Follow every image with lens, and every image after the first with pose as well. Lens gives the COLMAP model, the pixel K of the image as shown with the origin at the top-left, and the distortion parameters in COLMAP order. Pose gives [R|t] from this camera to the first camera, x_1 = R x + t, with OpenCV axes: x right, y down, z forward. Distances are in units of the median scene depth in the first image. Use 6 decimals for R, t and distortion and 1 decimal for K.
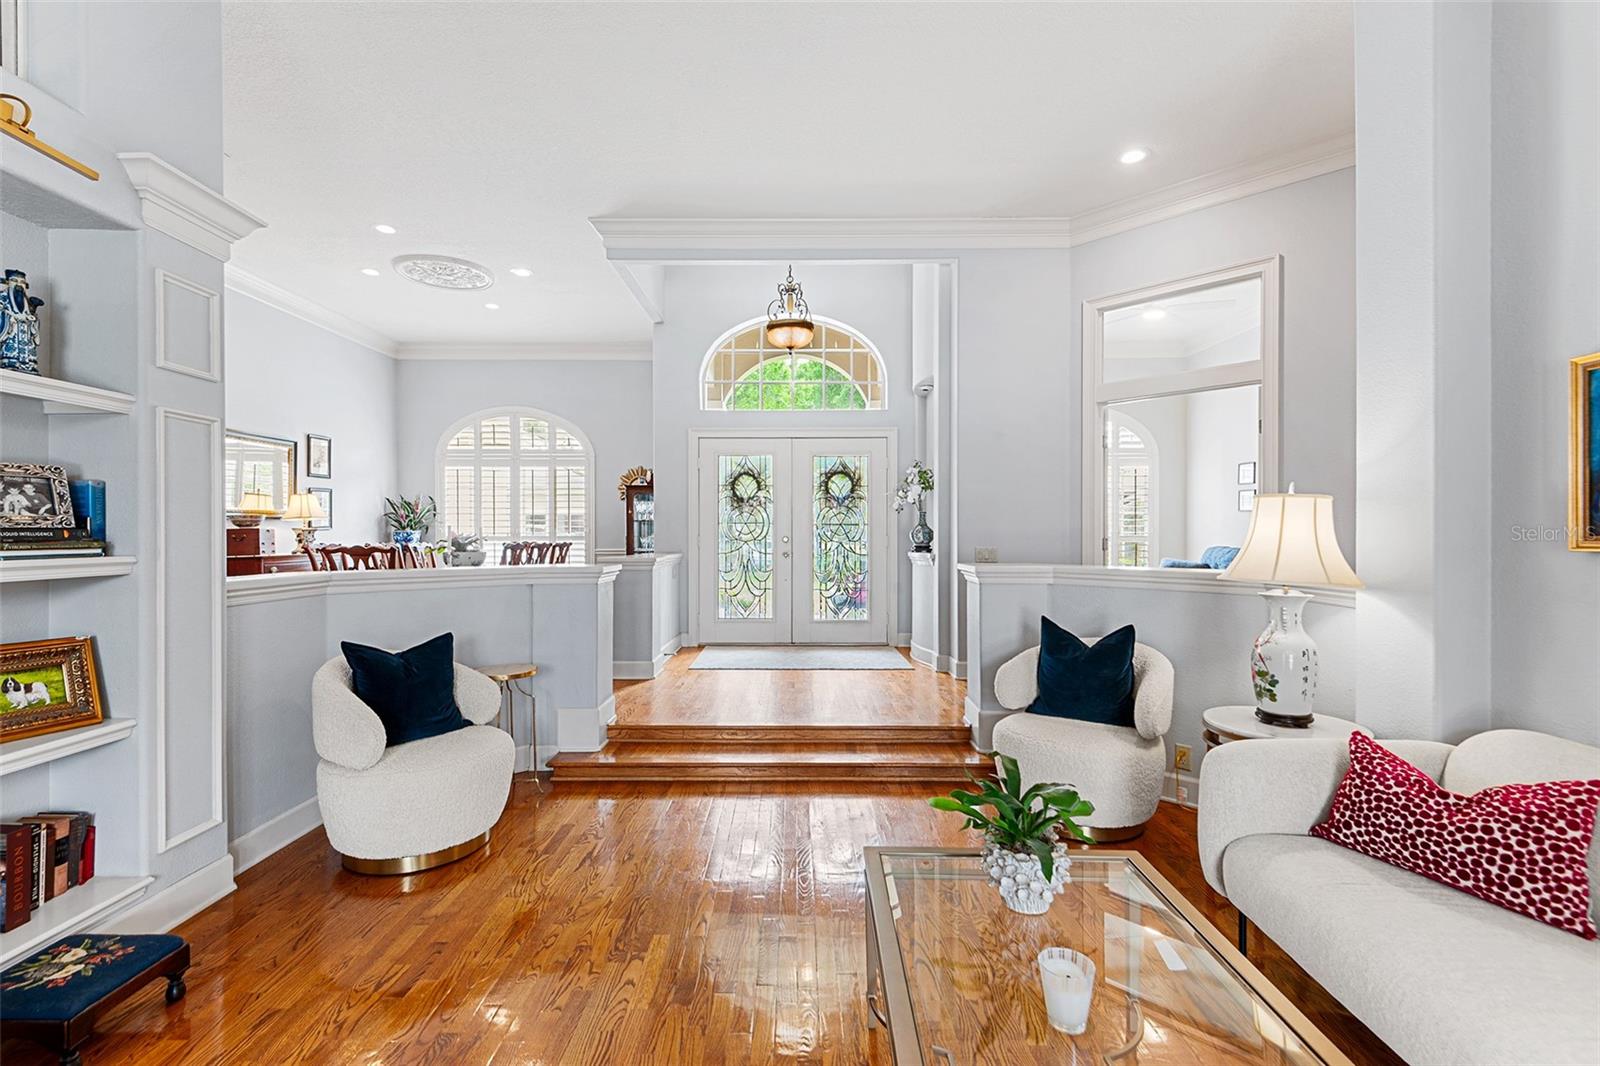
lens RADIAL K [[732.0, 0, 793.6], [0, 732.0, 533.7], [0, 0, 1]] dist [0.022963, -0.013863]
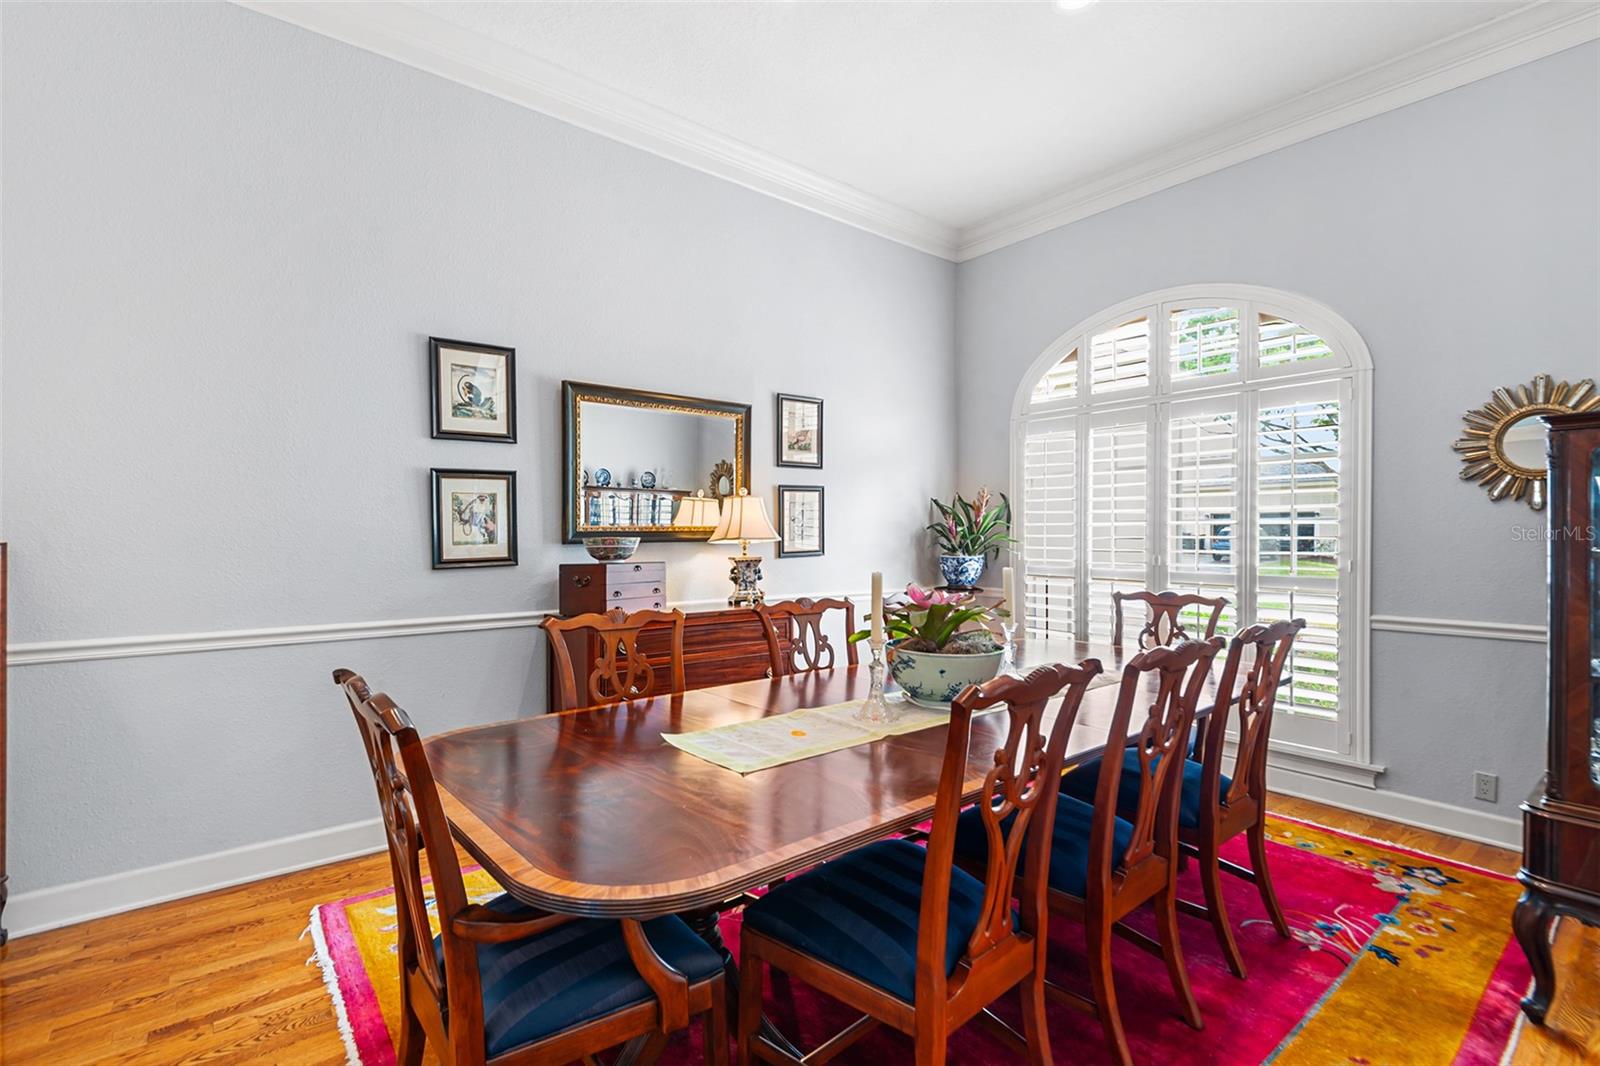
lens RADIAL K [[732.0, 0, 793.0], [0, 732.0, 542.4], [0, 0, 1]] dist [0.022963, -0.013863]
pose [[0.630825, 0.012383, -0.775826, -0.169386], [-0.004485, 0.999914, 0.012313, -0.020784], [0.775912, -0.004288, 0.630827, 0.546528]]
